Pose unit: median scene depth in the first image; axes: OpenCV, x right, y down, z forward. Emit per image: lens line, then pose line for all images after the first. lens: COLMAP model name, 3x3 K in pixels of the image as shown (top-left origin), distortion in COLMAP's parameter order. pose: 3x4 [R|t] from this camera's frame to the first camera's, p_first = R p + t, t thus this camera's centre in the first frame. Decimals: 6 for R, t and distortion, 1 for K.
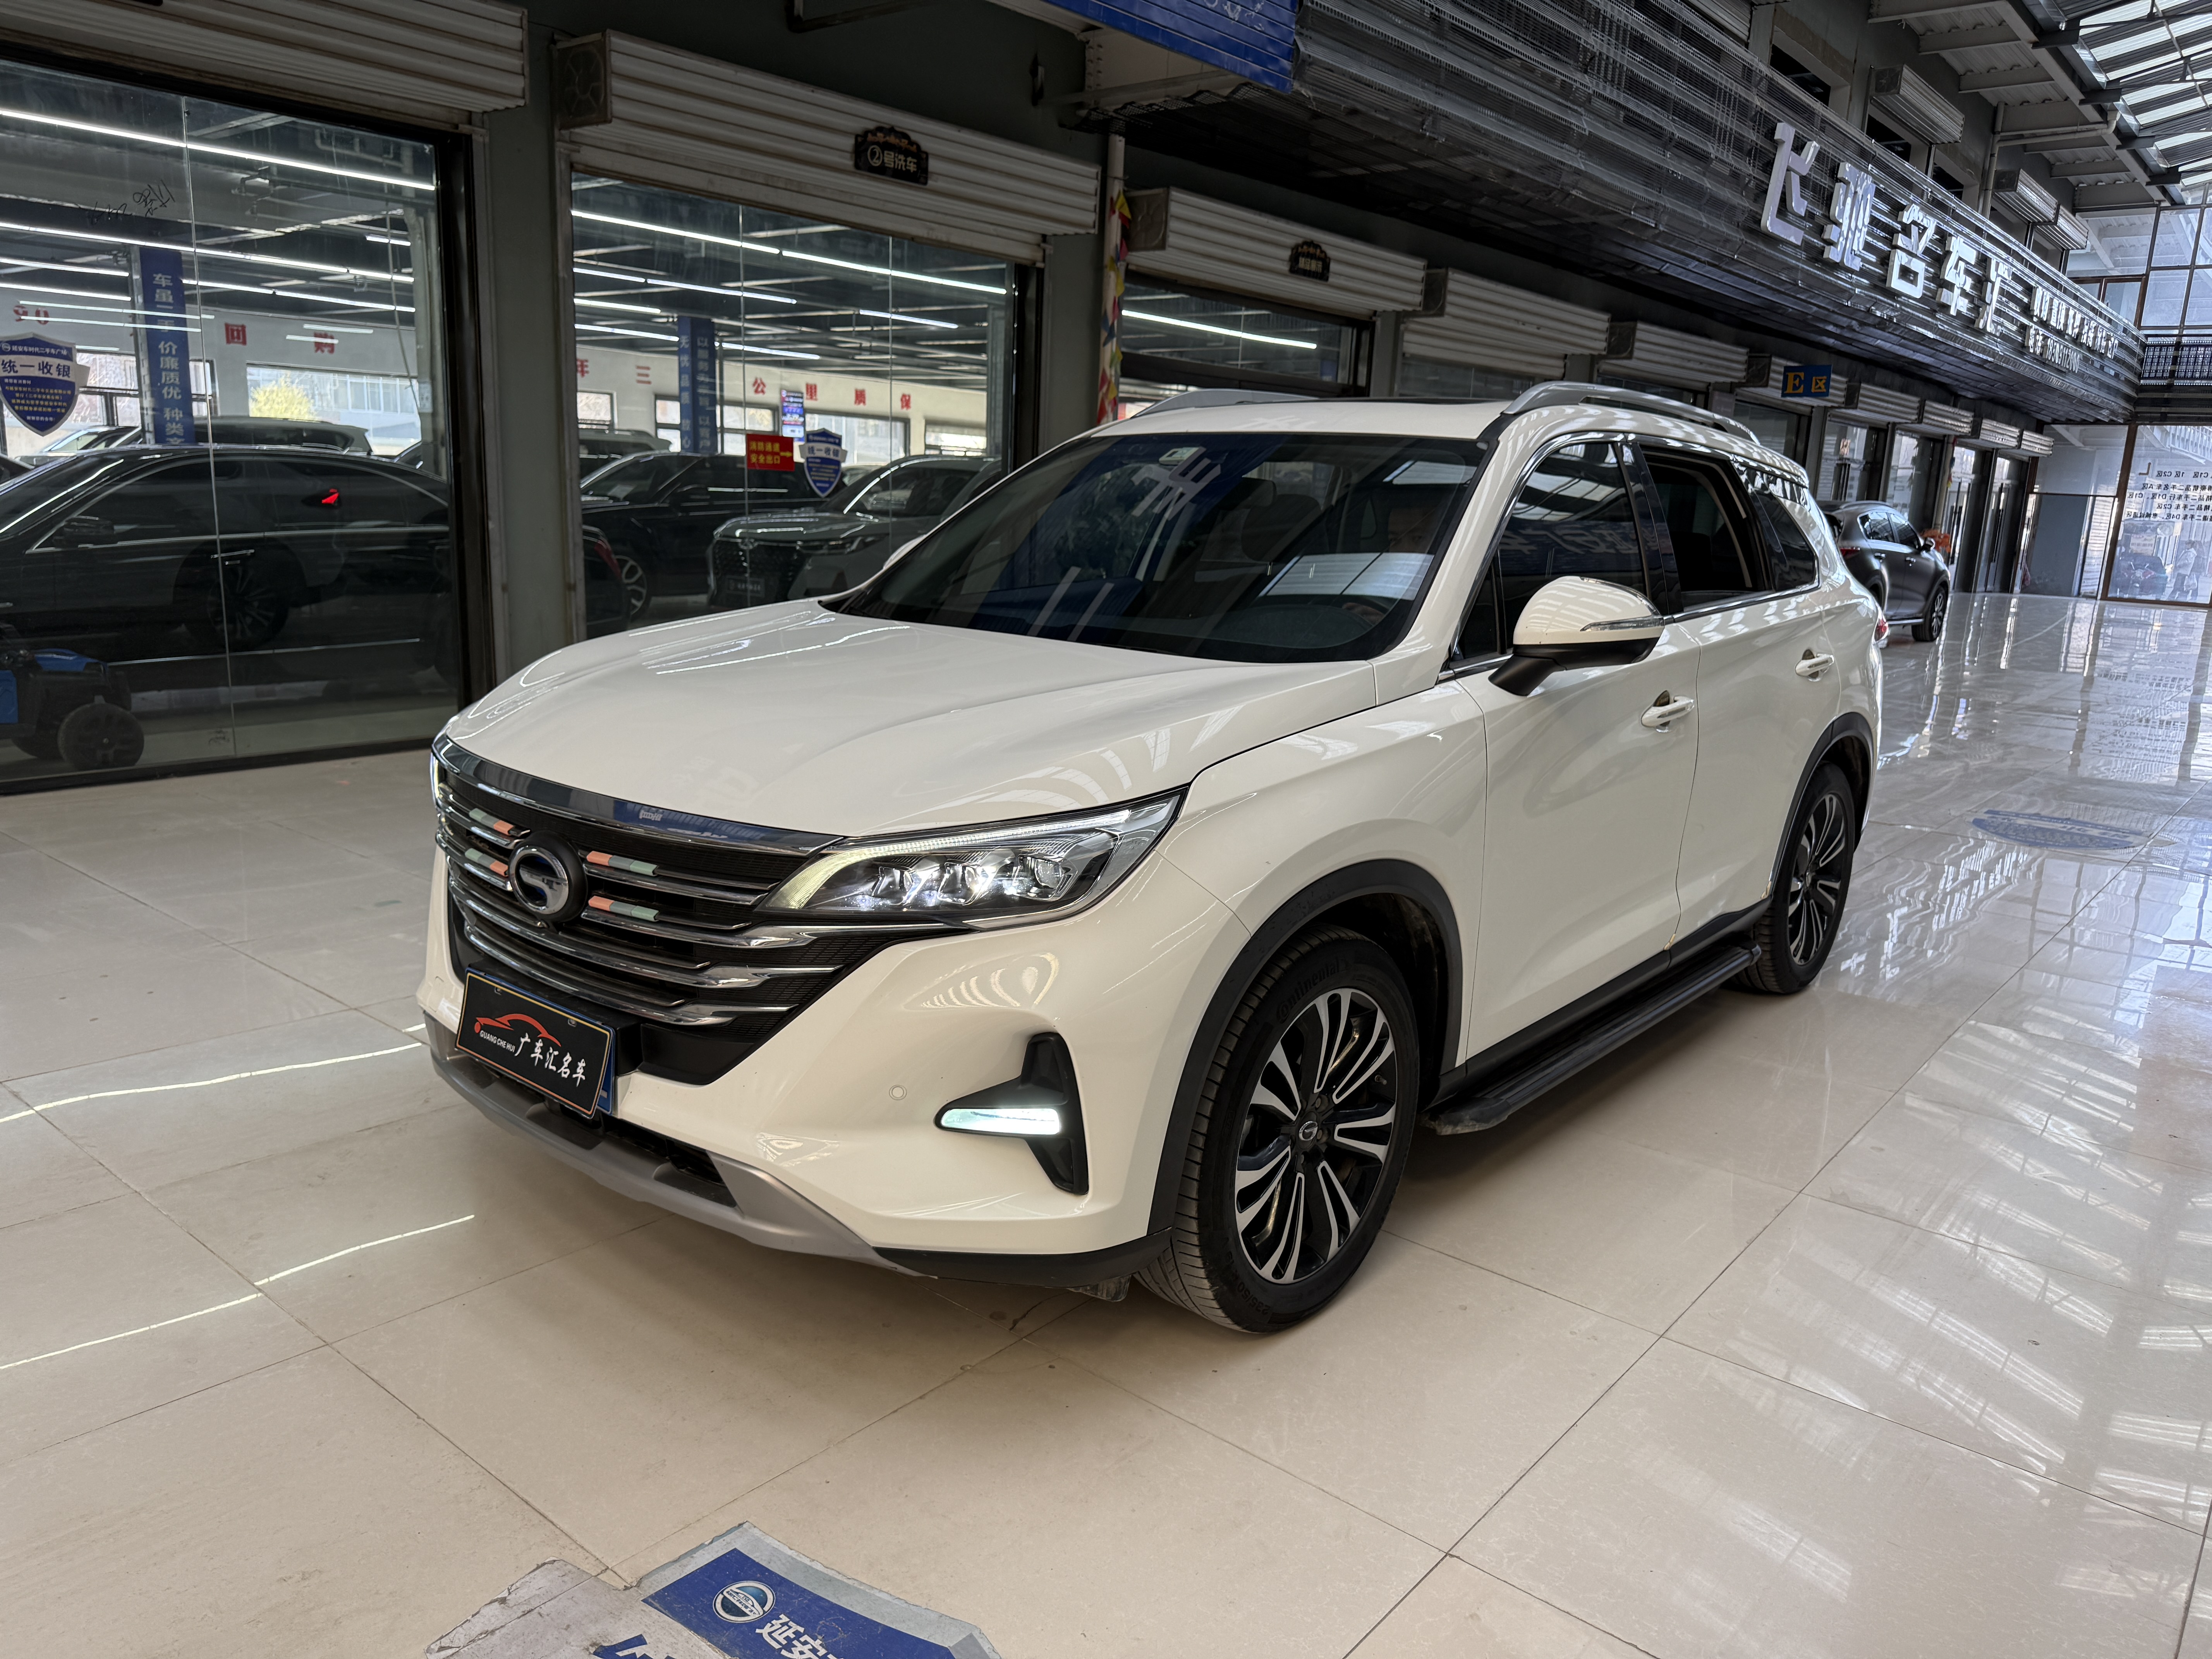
lens RADIAL K [[1581.0, 0, 1109.6], [0, 1581.0, 837.4], [0, 0, 1]] dist [0.002948, -0.008189]
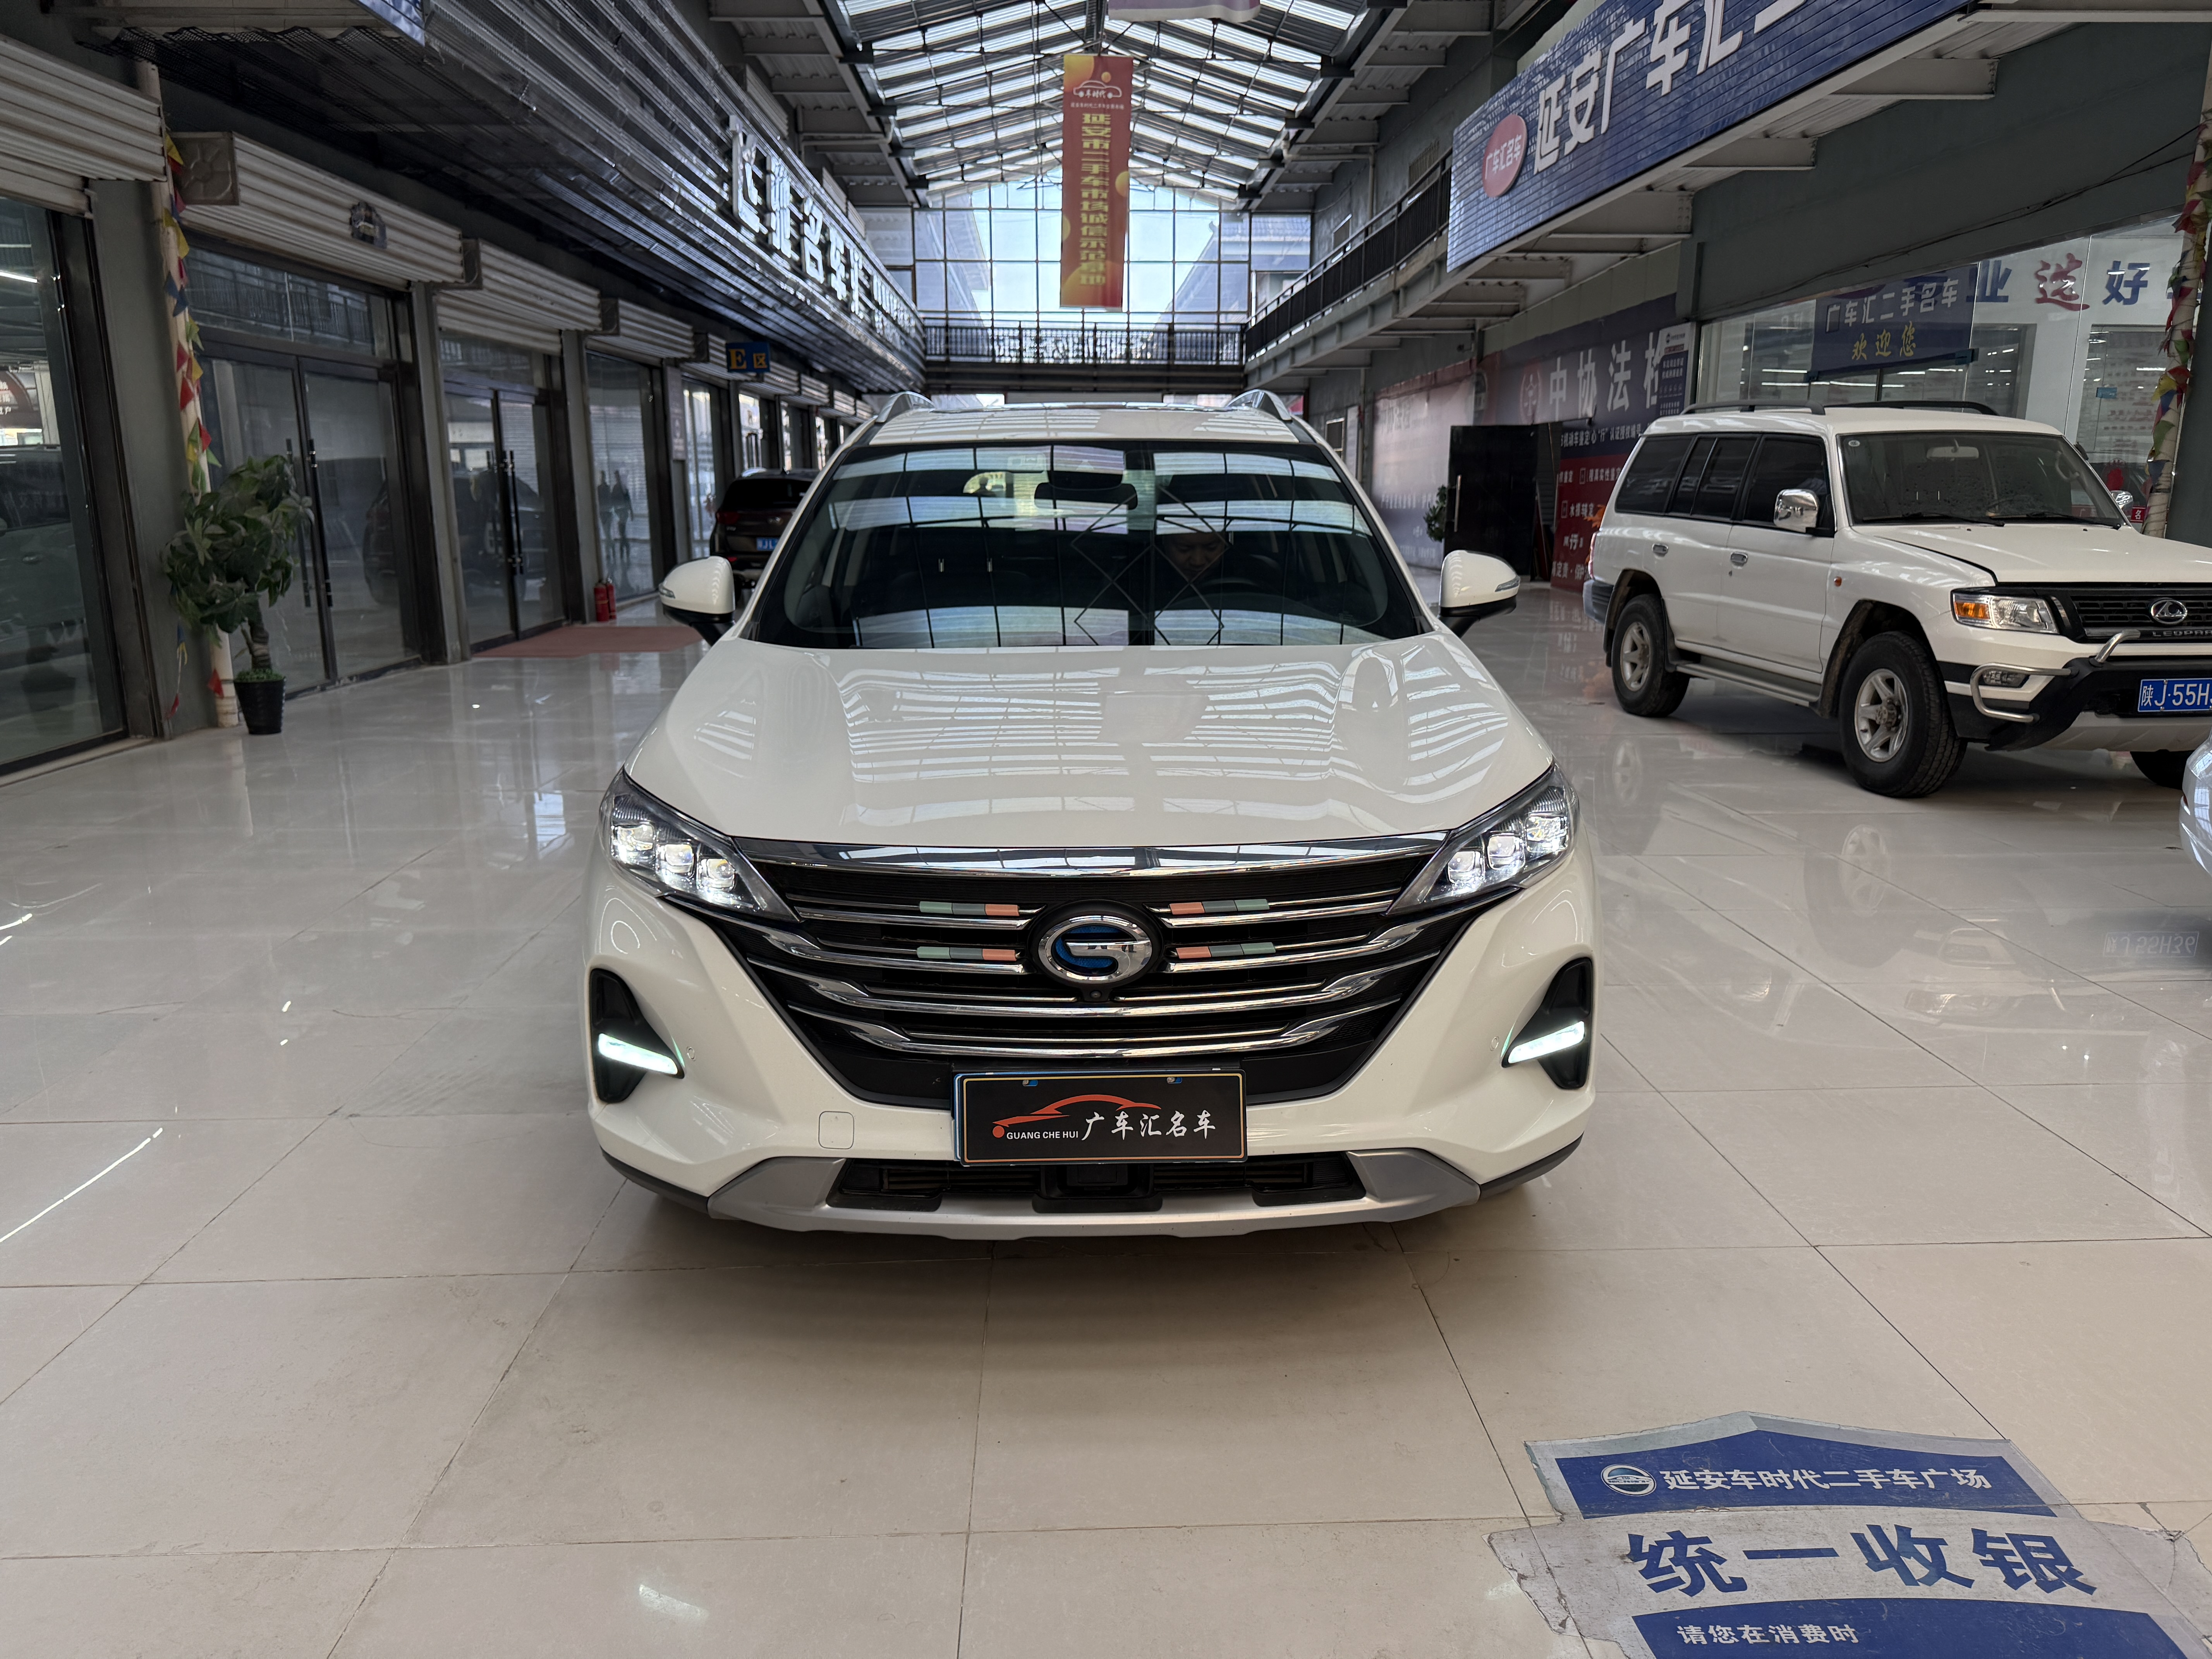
lens RADIAL K [[1585.7, 0, 1106.0], [0, 1585.7, 829.5], [0, 0, 1]] dist [0.016607, -0.019641]
pose [[0.740864, -0.185880, 0.645422, -0.187672], [0.176744, 0.981029, 0.079654, -0.022922], [-0.647984, 0.055062, 0.759661, 0.053928]]
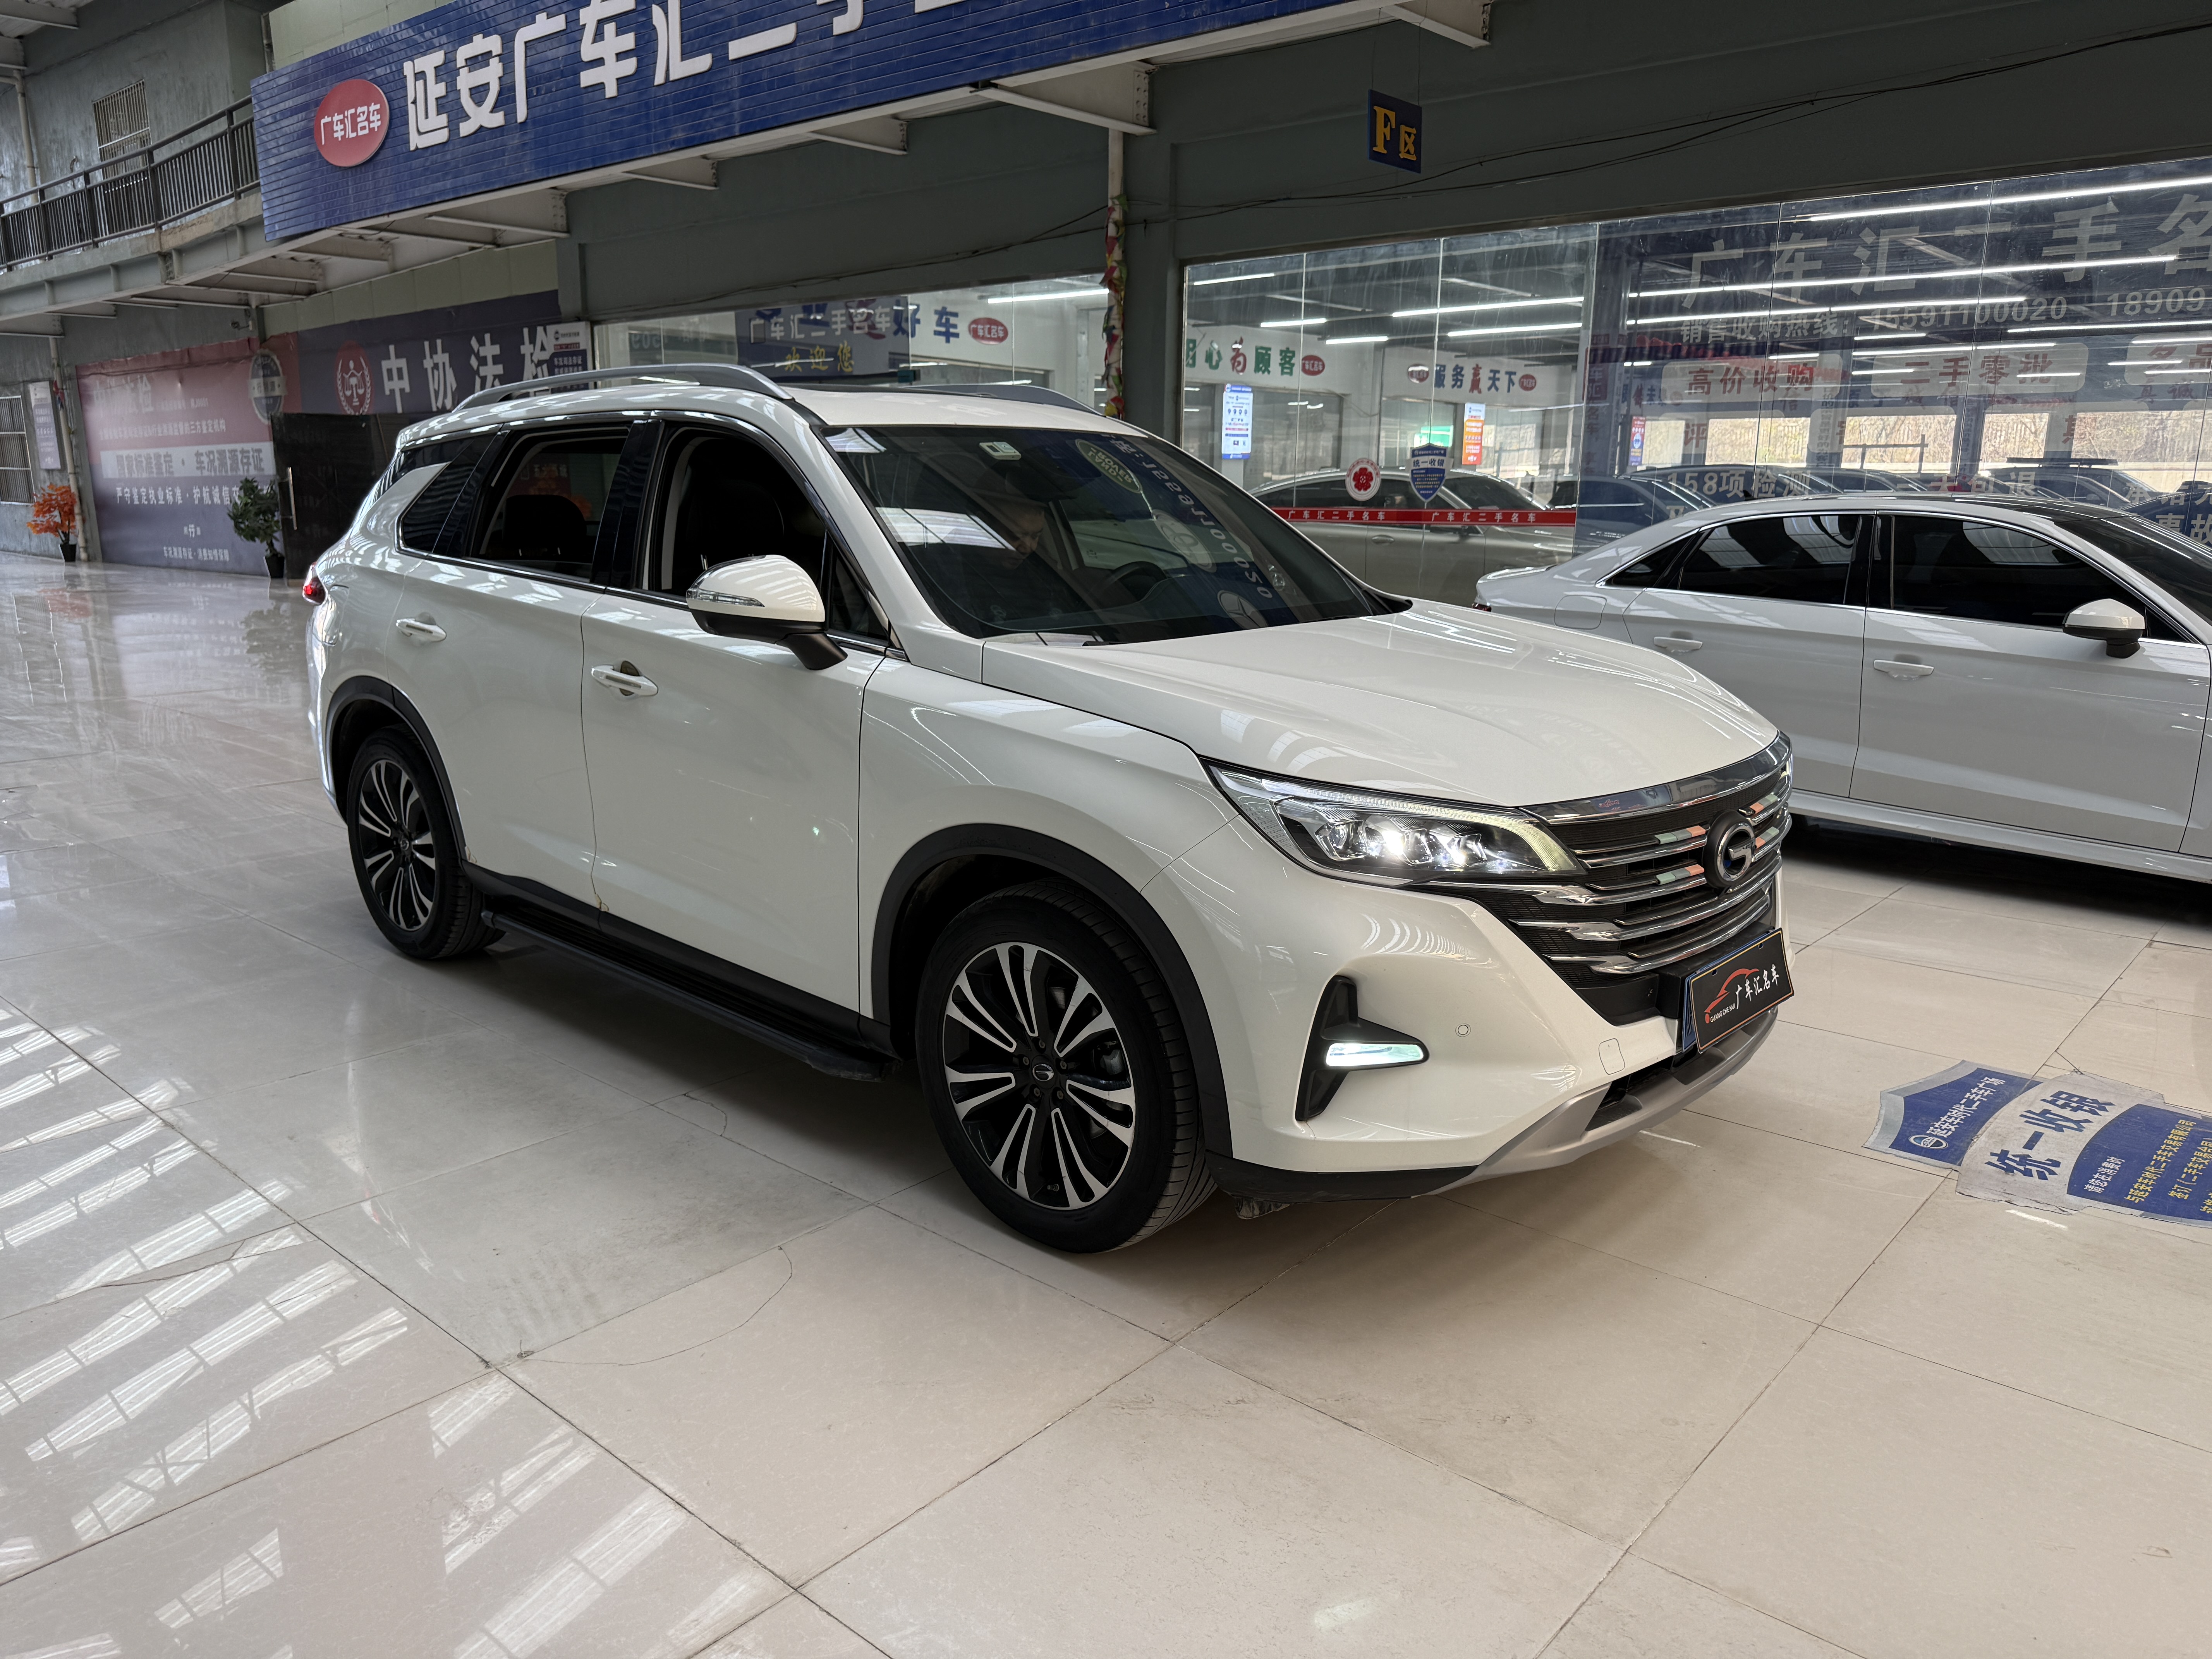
lens RADIAL K [[1543.2, 0, 1173.7], [0, 1543.2, 845.0], [0, 0, 1]] dist [-0.001108, -0.001975]
pose [[0.017211, -0.267694, 0.963350, -0.286570], [0.206246, 0.943722, 0.258555, -0.069811], [-0.978349, 0.194237, 0.071453, 0.260099]]
